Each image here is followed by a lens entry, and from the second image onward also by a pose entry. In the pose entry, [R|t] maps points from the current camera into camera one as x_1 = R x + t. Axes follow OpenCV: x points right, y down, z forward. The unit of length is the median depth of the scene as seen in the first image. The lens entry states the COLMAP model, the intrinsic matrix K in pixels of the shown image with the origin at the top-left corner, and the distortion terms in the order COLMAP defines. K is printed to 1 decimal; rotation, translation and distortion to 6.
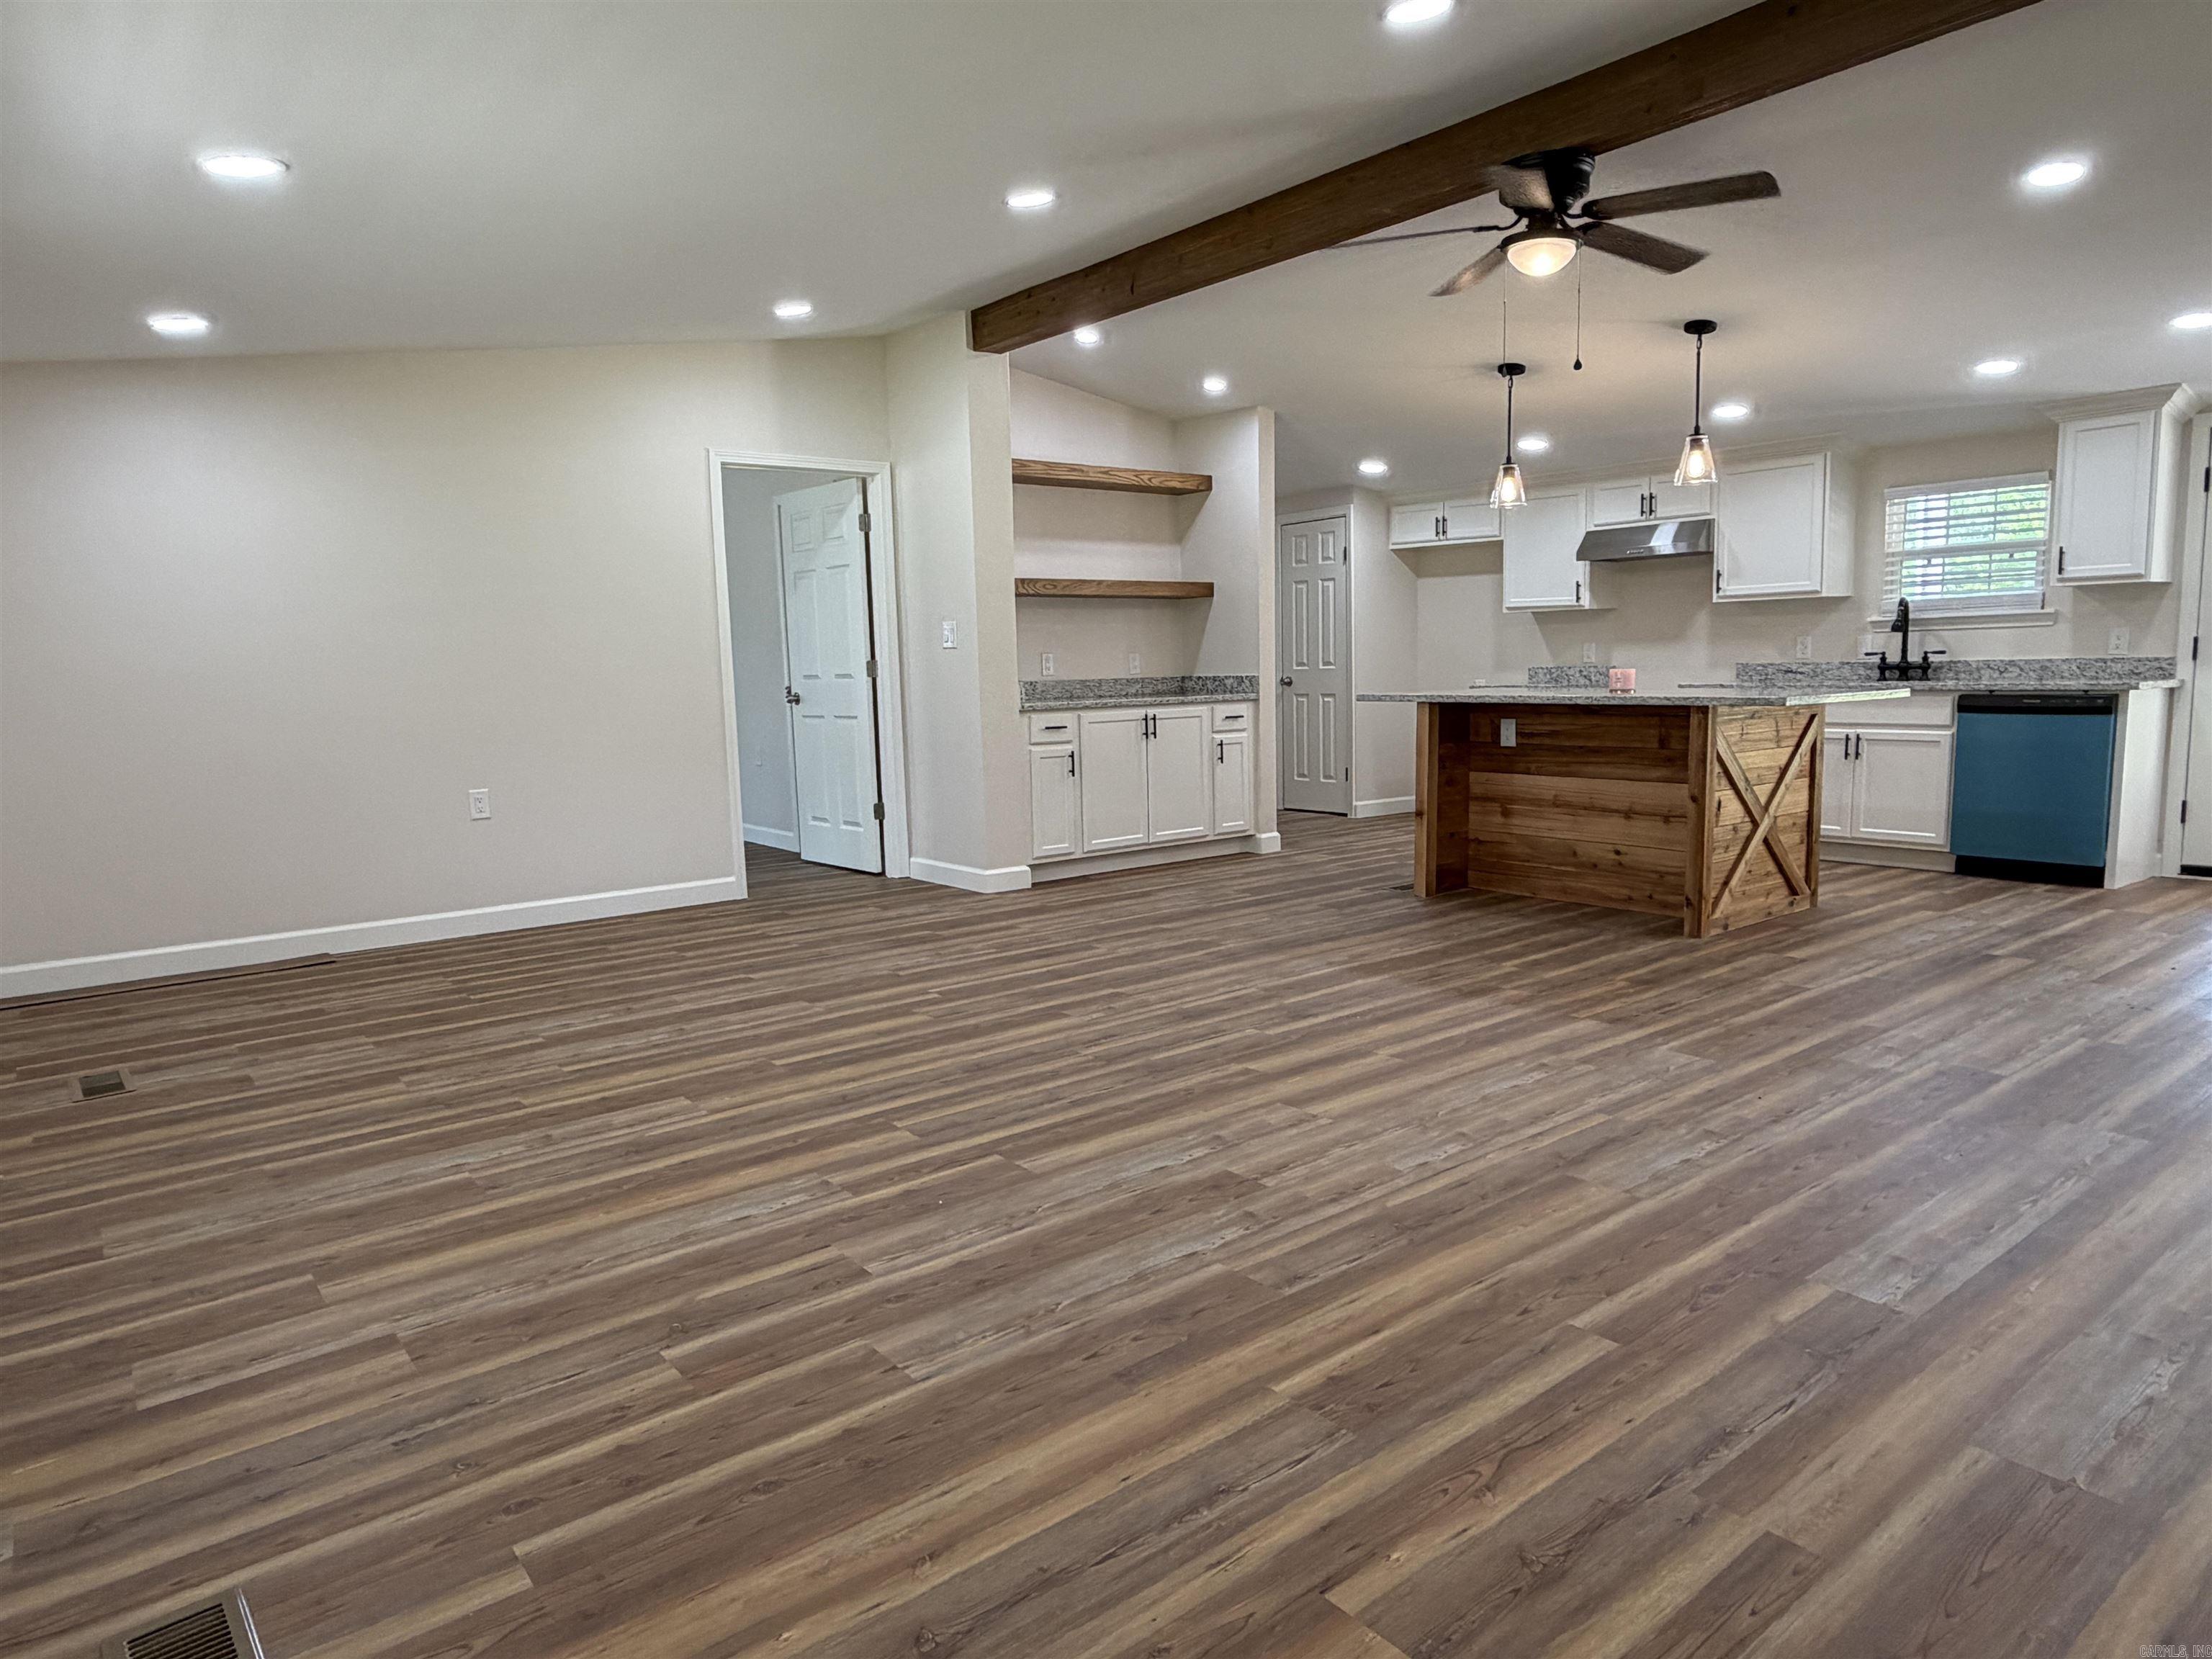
lens RADIAL K [[1336.7, 0, 1097.9], [0, 1336.7, 838.8], [0, 0, 1]] dist [-0.006306, 0.003291]
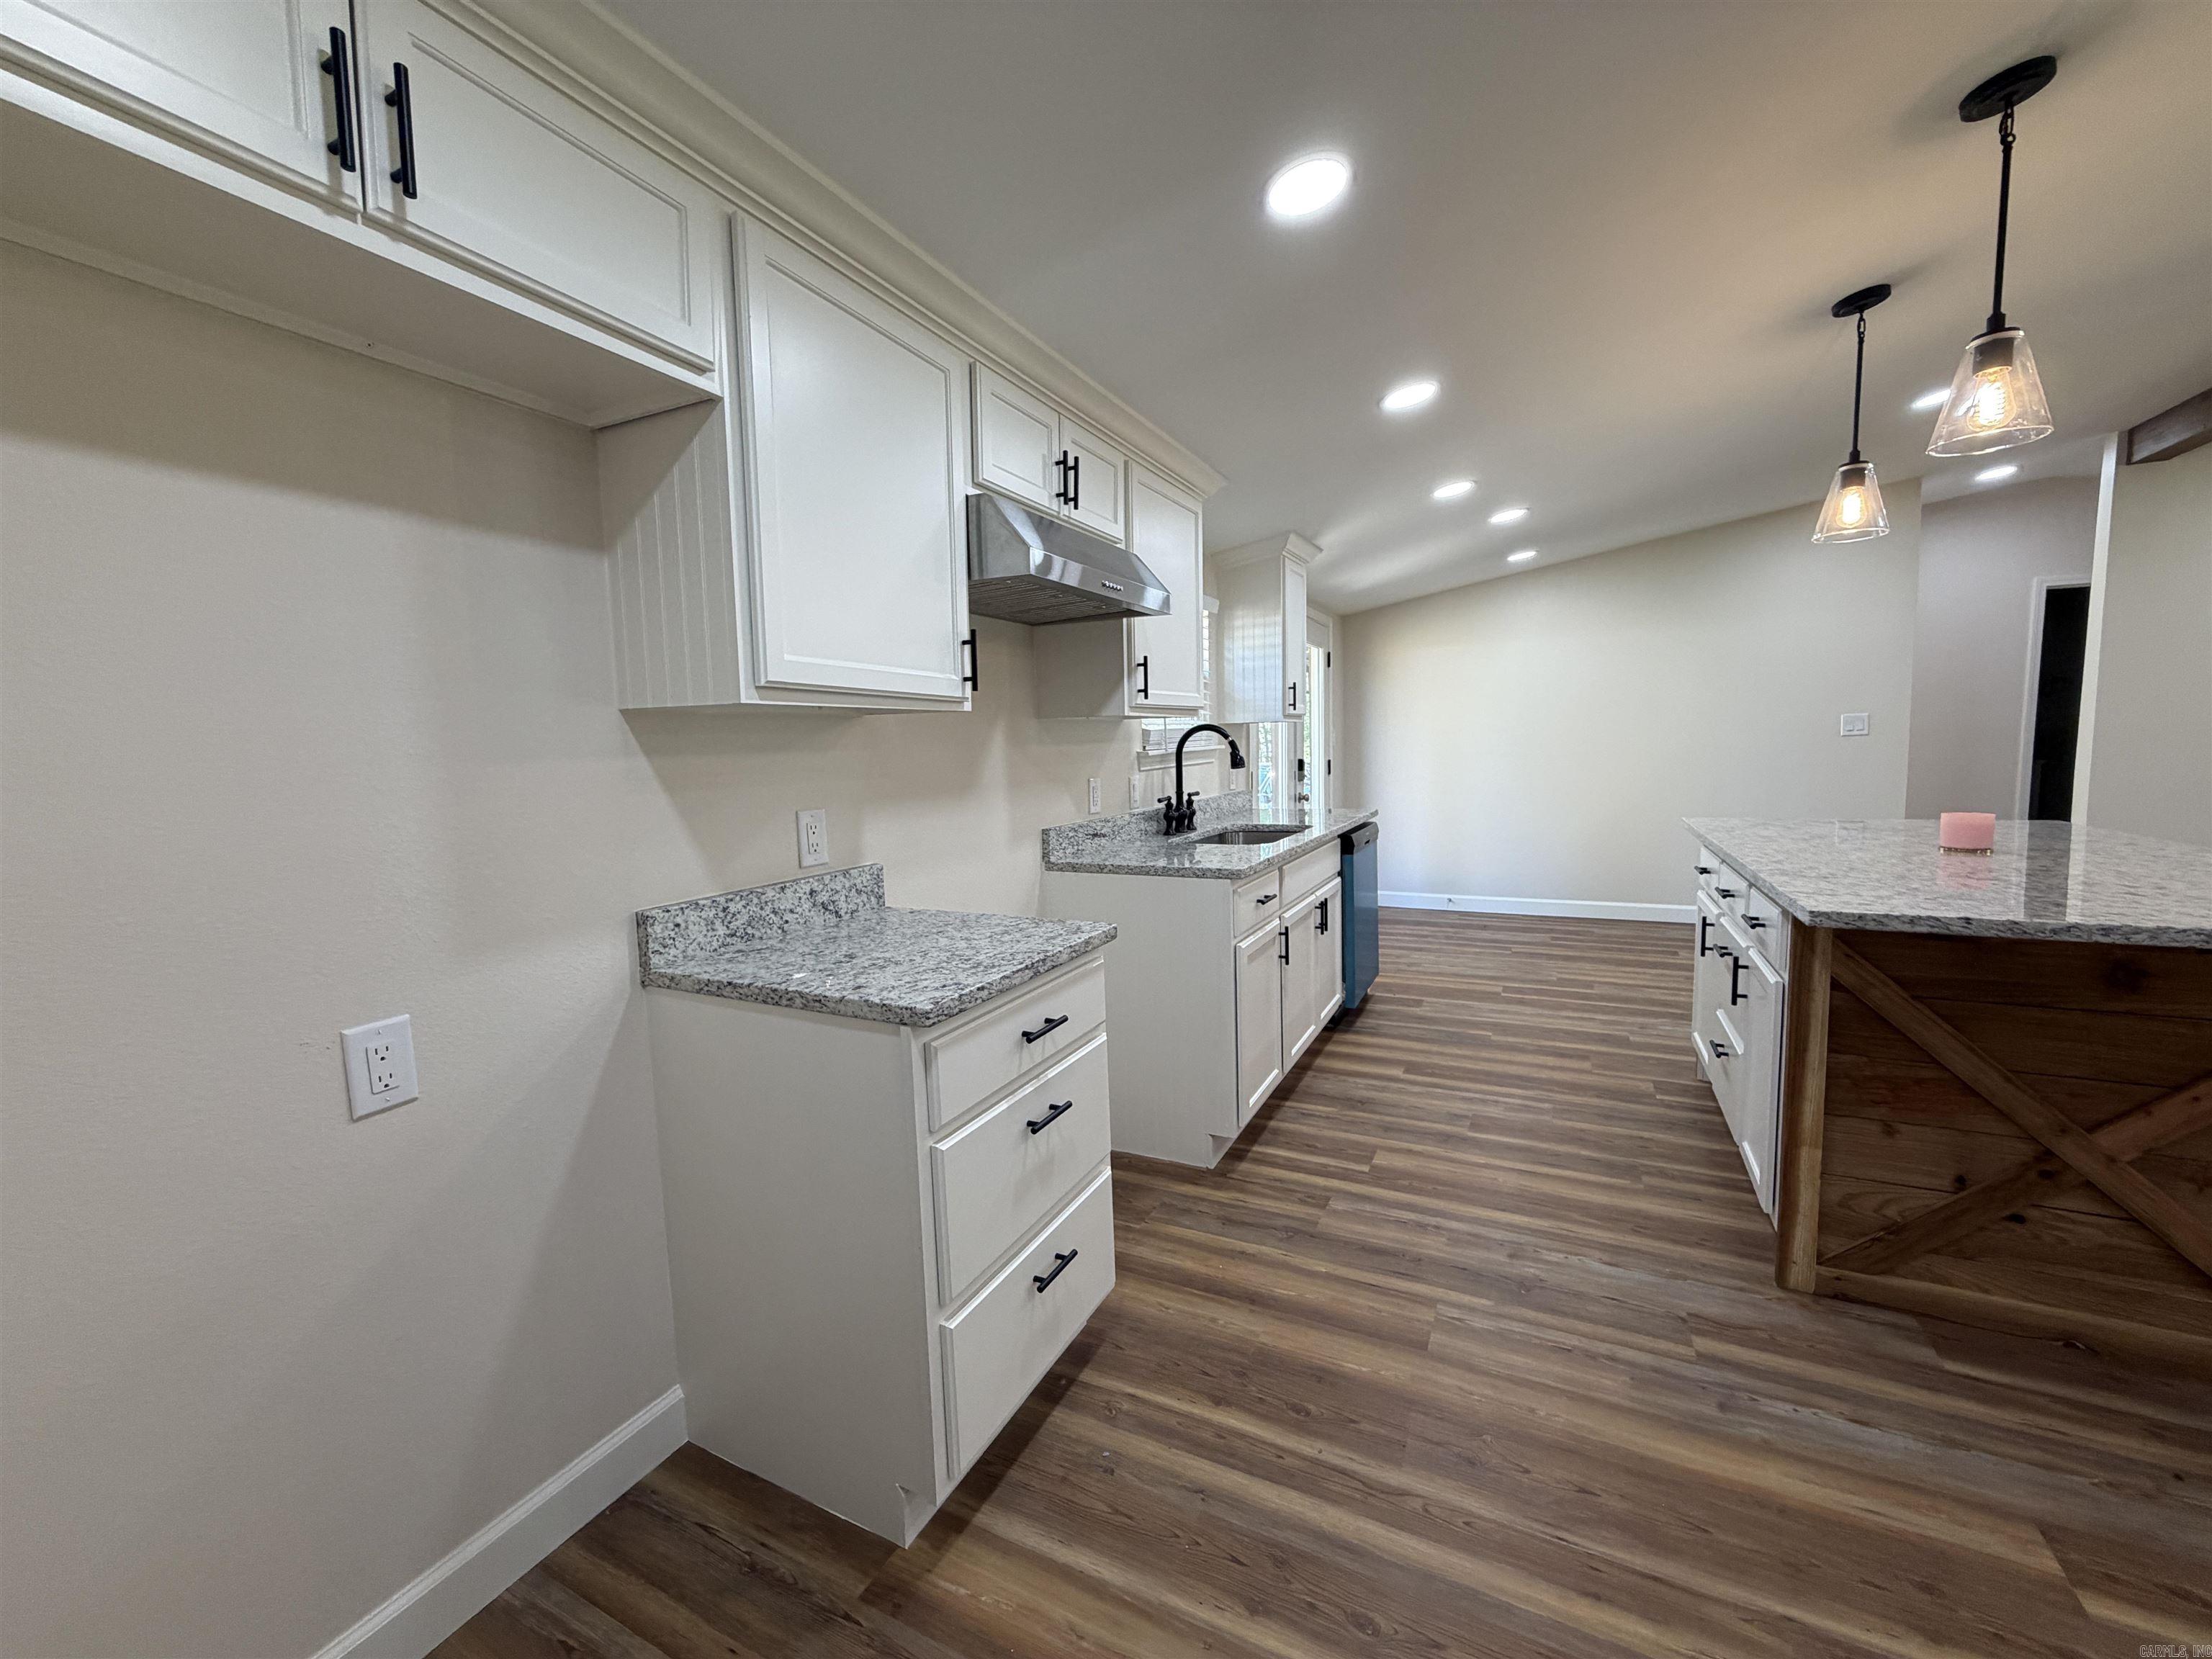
lens RADIAL K [[883.1, 0, 1097.2], [0, 883.1, 827.7], [0, 0, 1]] dist [-0.001290, 0.000270]
pose [[-0.419094, -0.052731, 0.906410, 0.192303], [0.158103, 0.978822, 0.130045, -0.236369], [-0.894071, 0.197807, -0.401882, 1.513072]]
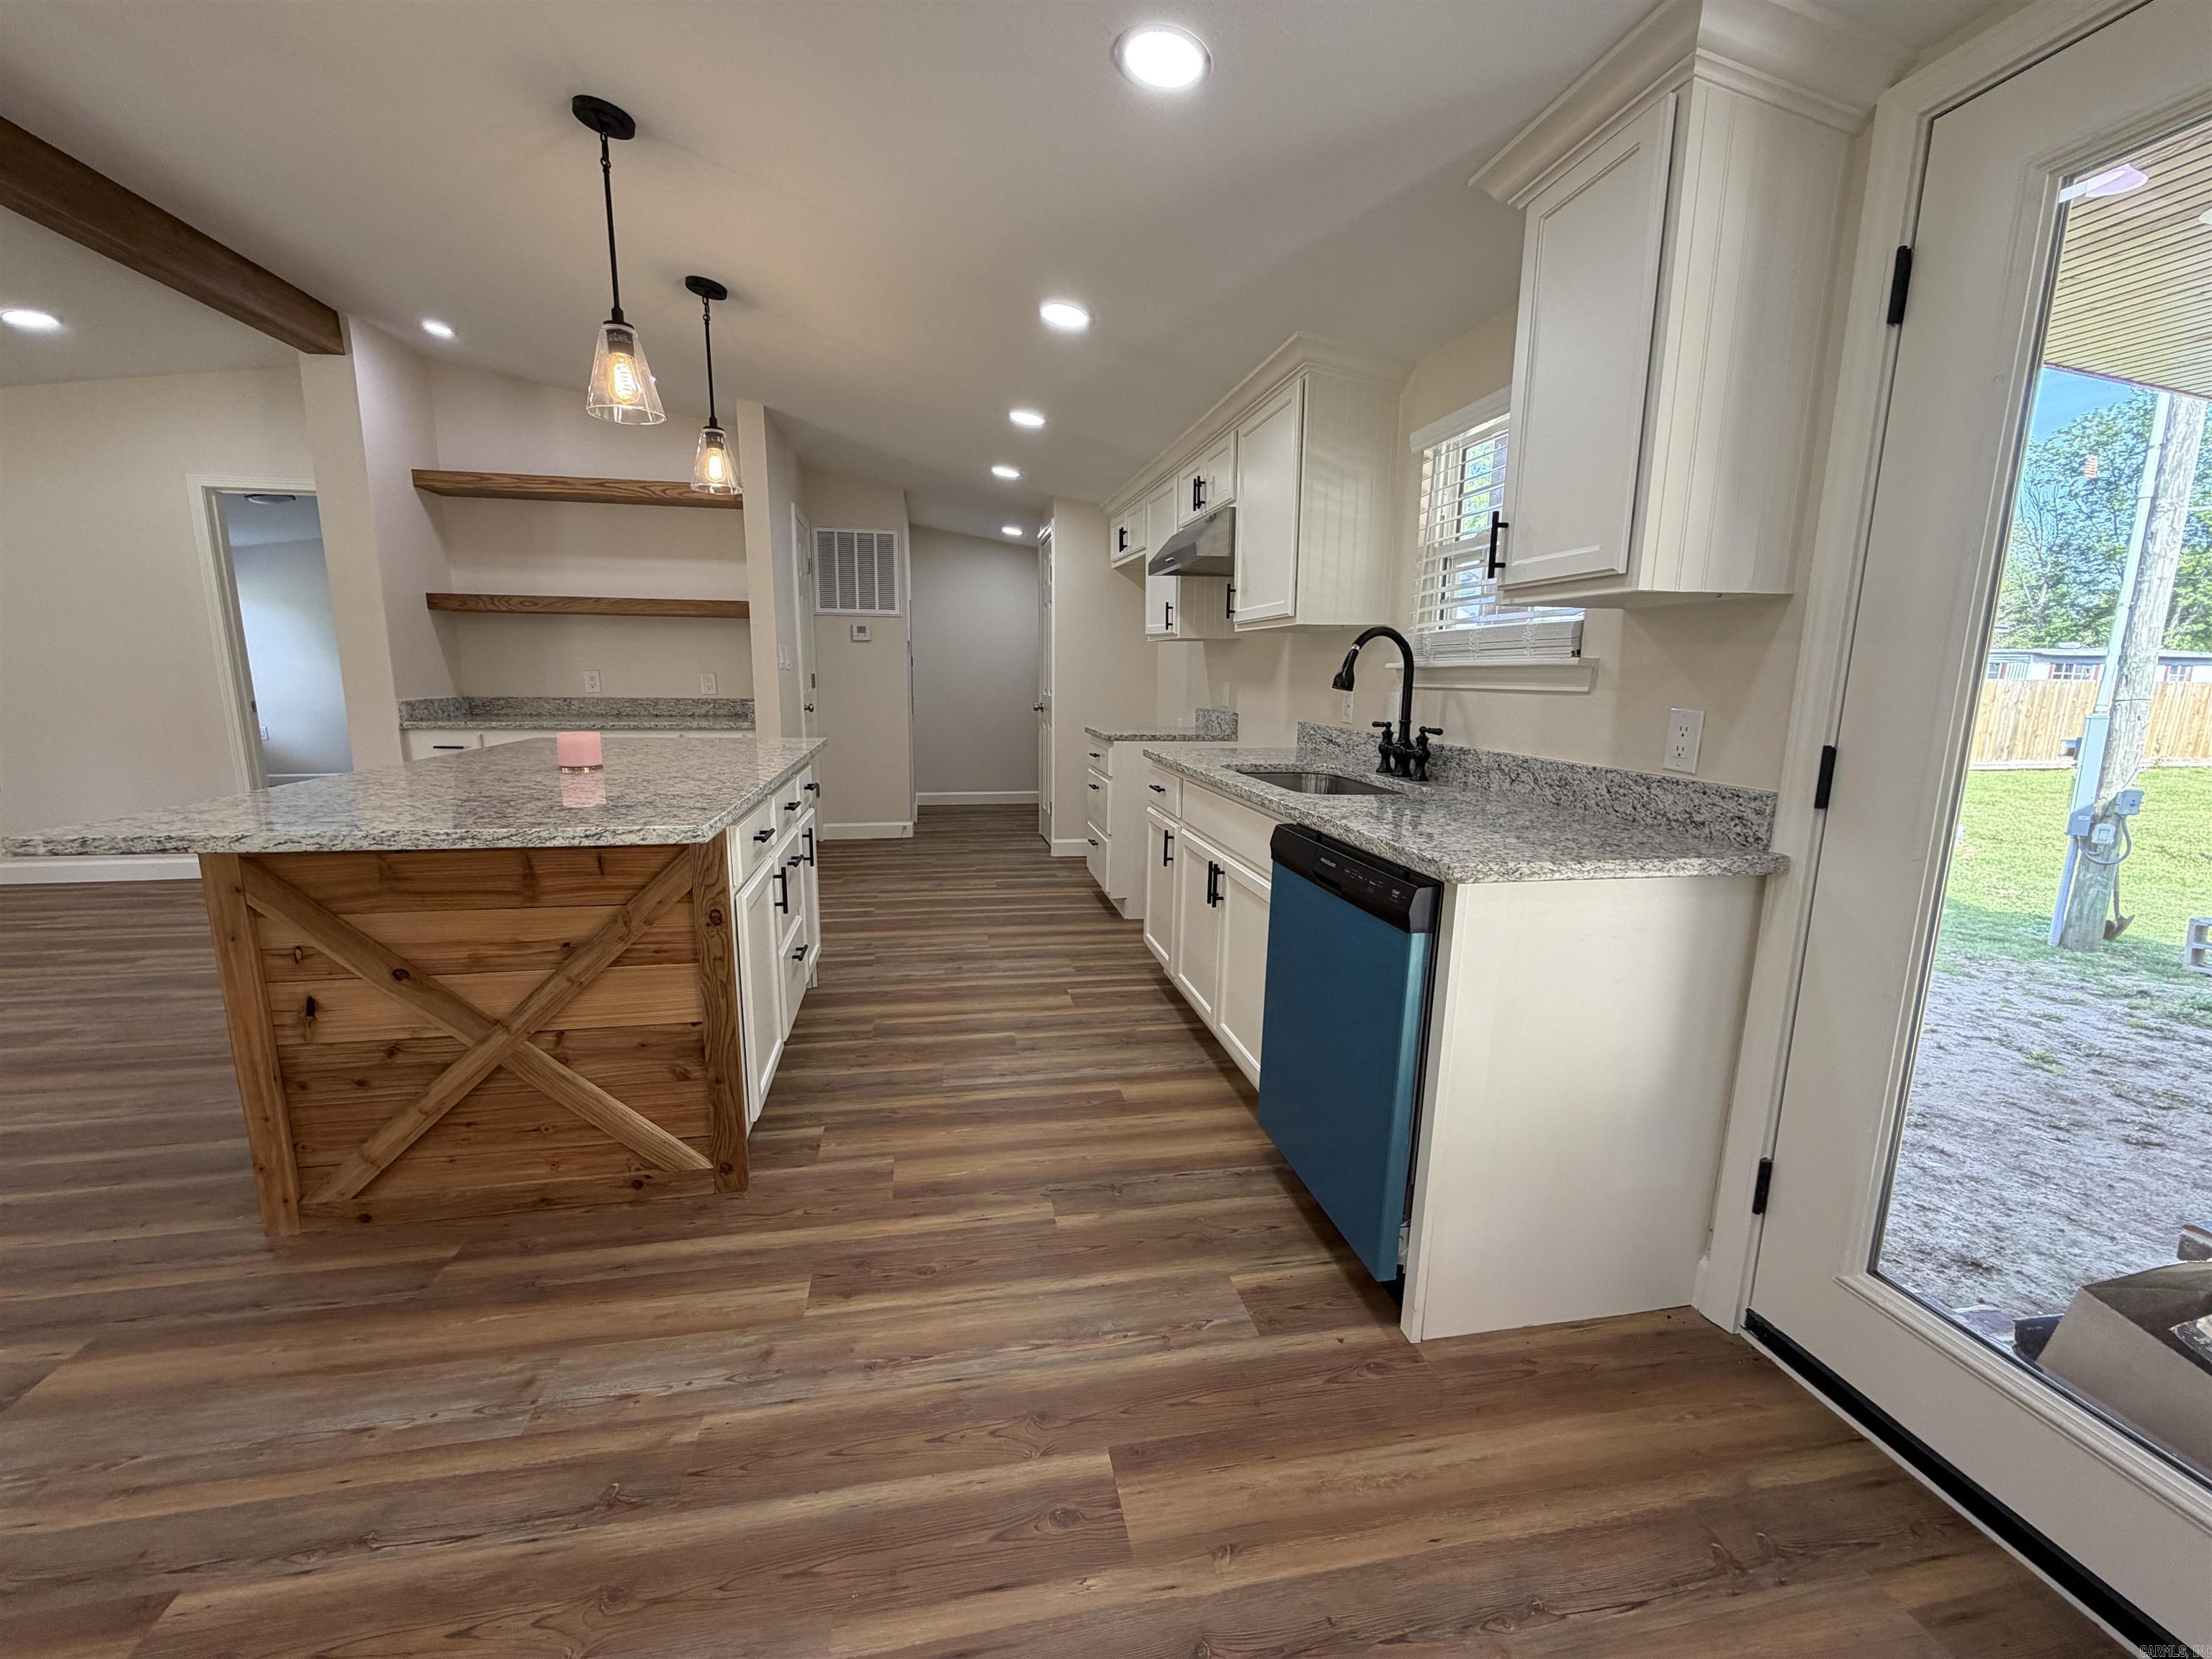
lens RADIAL K [[883.1, 0, 1093.4], [0, 883.1, 825.7], [0, 0, 1]] dist [-0.001290, 0.000270]
pose [[0.889709, 0.115411, -0.441699, 0.794205], [-0.093589, 0.993079, 0.070964, -0.135212], [0.446832, -0.021799, 0.894352, 0.730151]]
